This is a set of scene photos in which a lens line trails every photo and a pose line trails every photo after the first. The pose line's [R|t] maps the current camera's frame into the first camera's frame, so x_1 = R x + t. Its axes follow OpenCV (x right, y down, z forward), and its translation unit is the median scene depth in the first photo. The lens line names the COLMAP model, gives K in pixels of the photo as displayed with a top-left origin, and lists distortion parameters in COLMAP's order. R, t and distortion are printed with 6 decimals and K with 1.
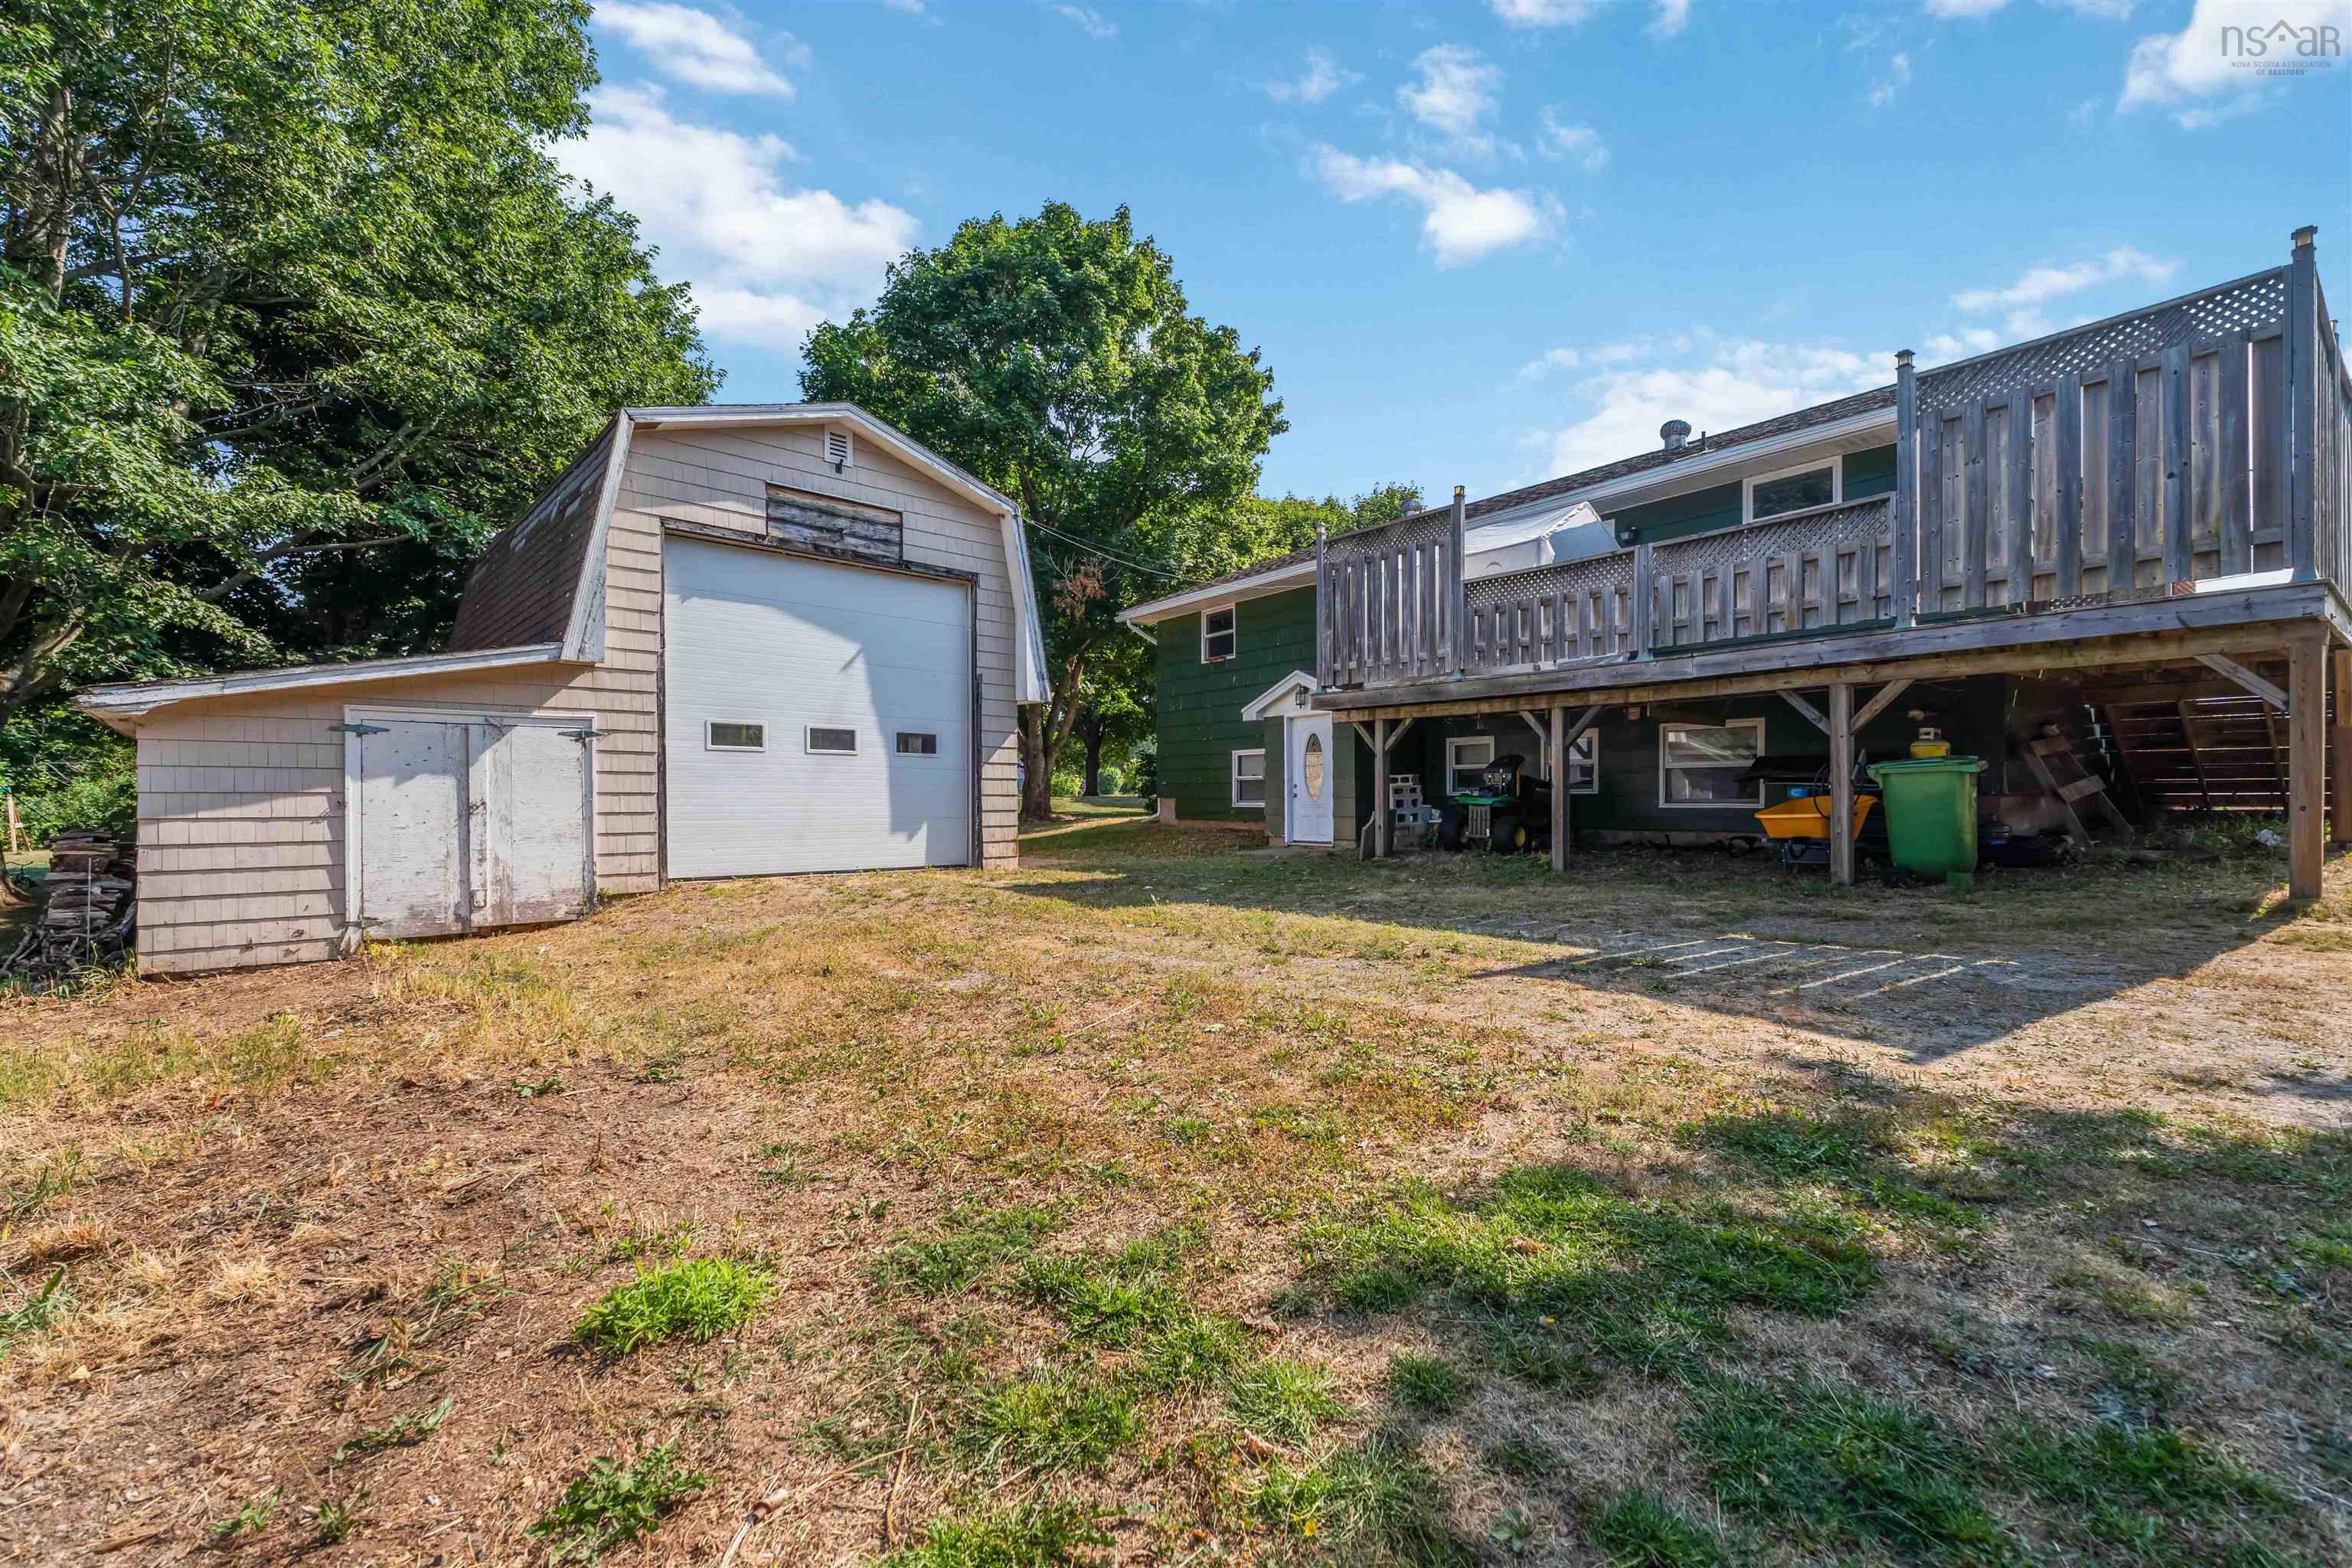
lens RADIAL K [[1016.9, 0, 1187.3], [0, 1016.9, 788.8], [0, 0, 1]] dist [0.006488, 0.000123]
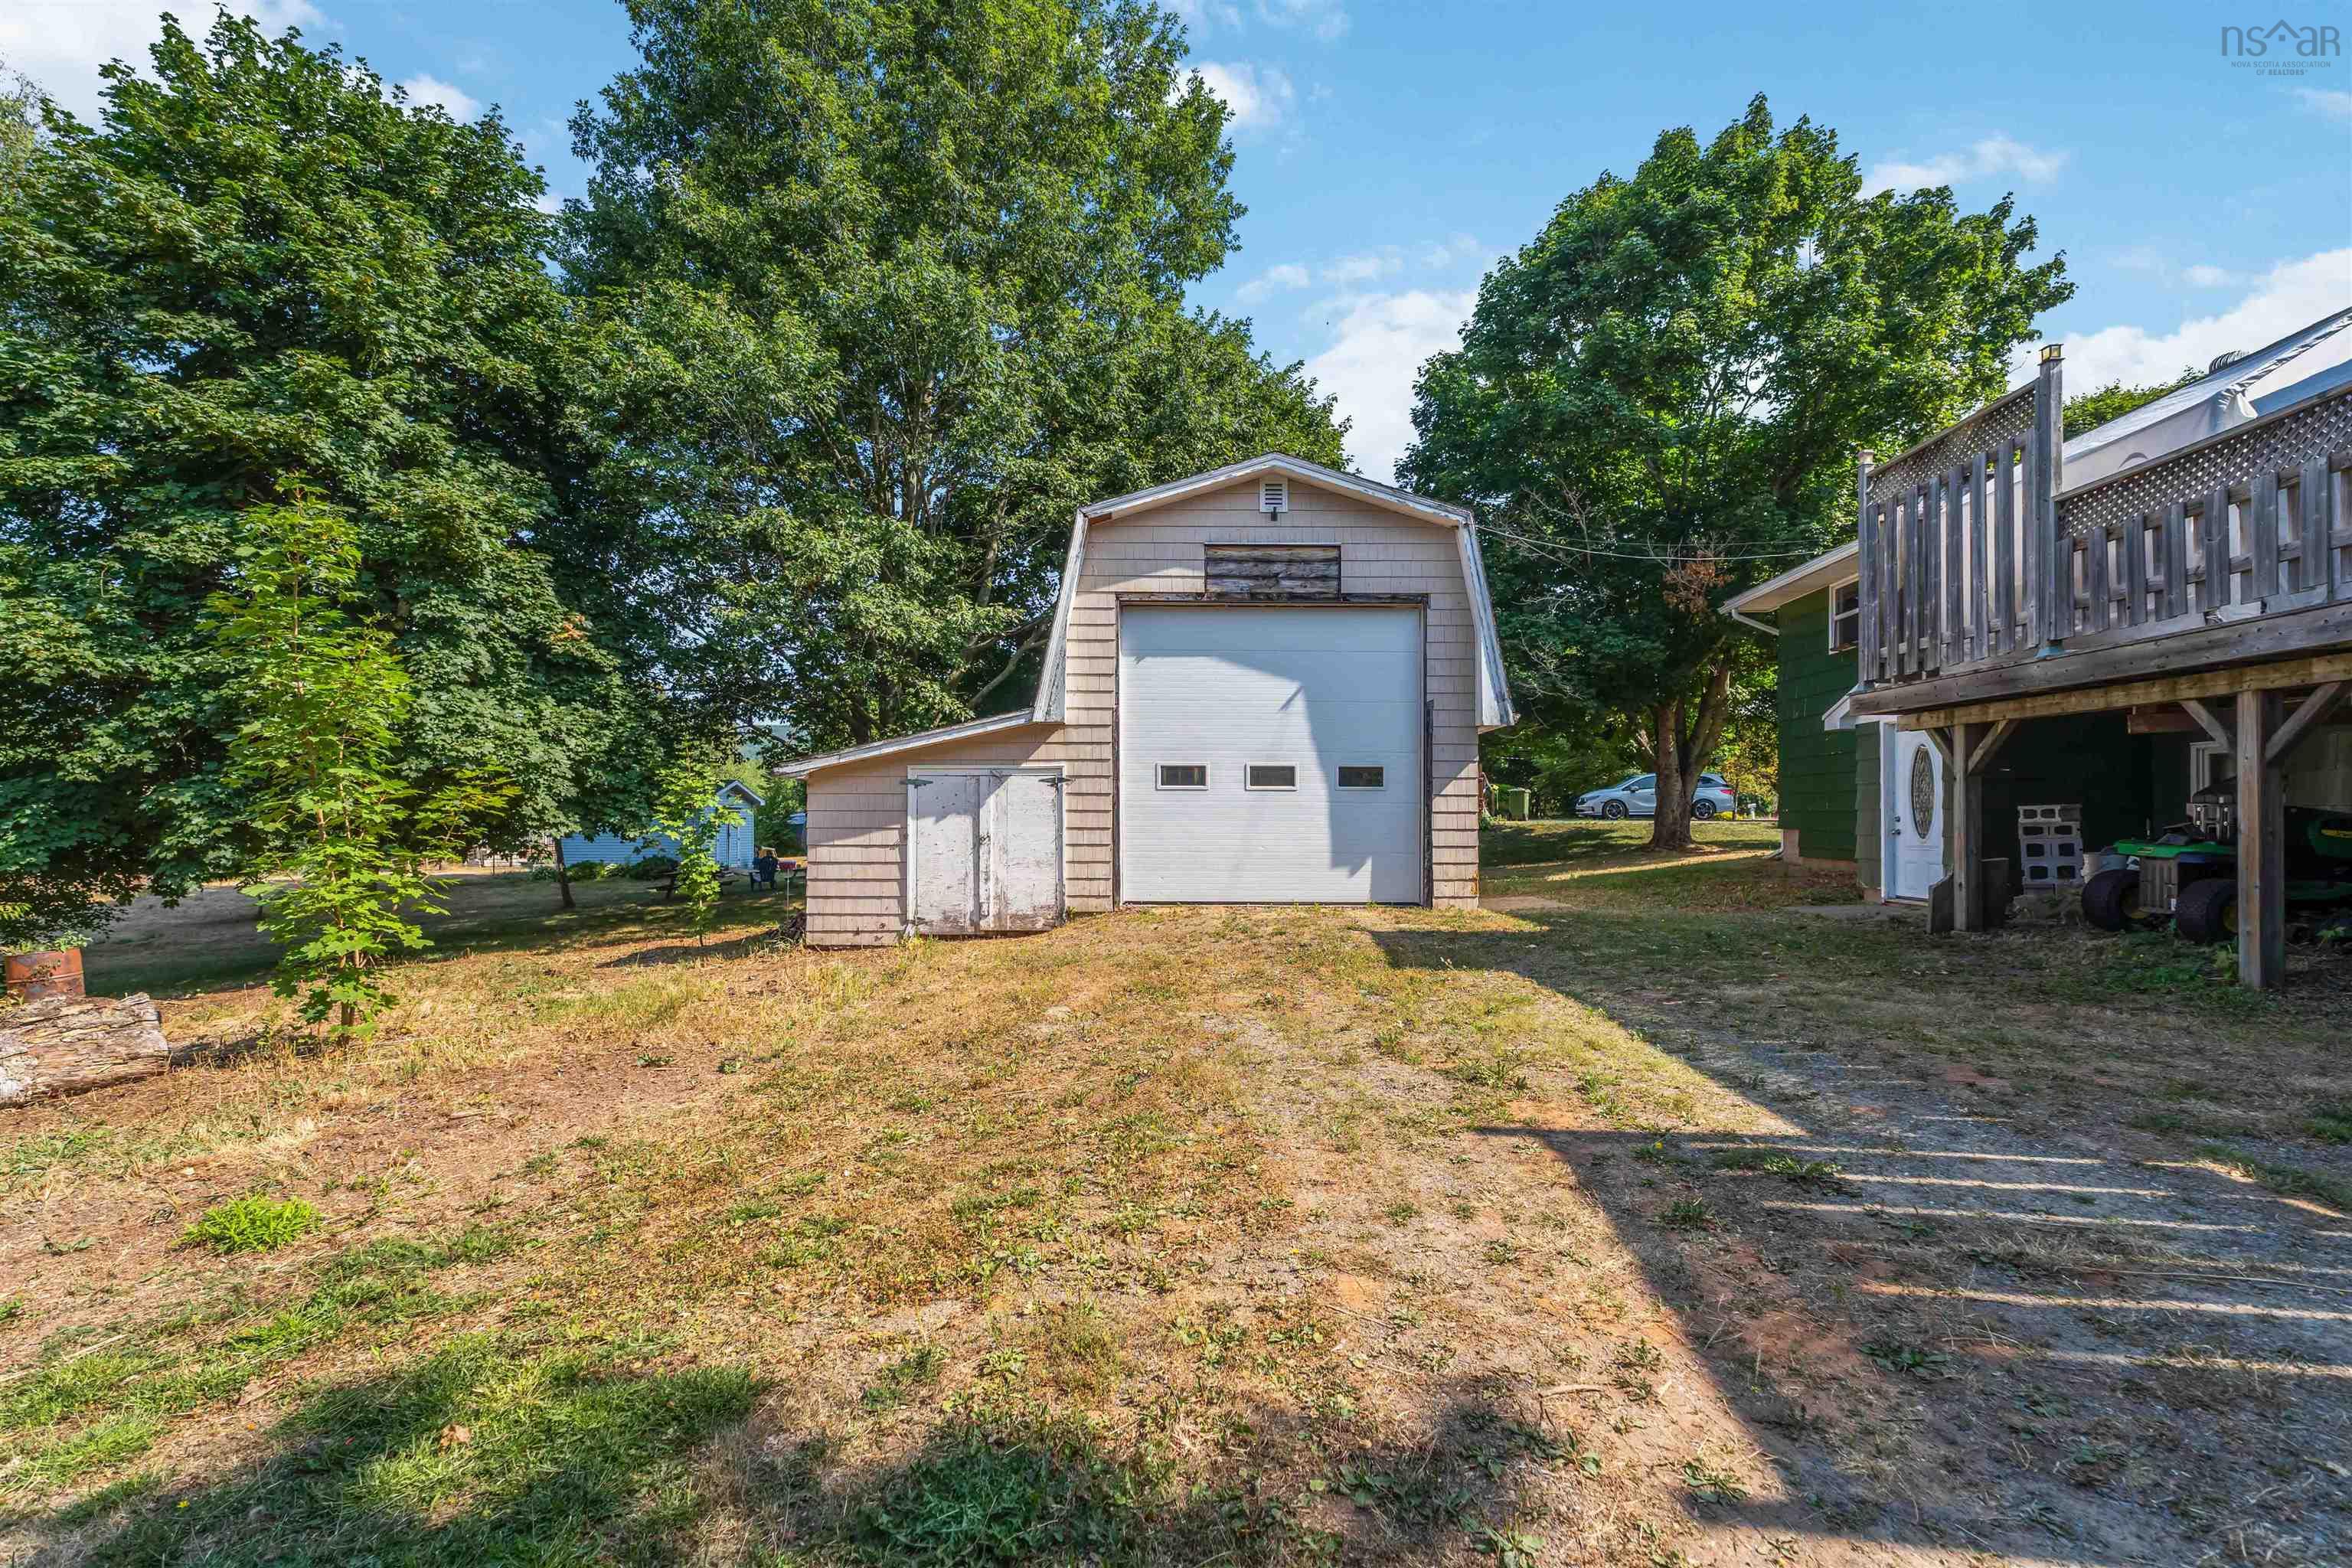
lens RADIAL K [[1016.9, 0, 1180.1], [0, 1016.9, 801.8], [0, 0, 1]] dist [0.006488, 0.000123]
pose [[0.726482, -0.006166, -0.687158, 0.316725], [0.004172, 0.999981, -0.004563, -0.018629], [0.687173, 0.000448, 0.726494, 0.185457]]
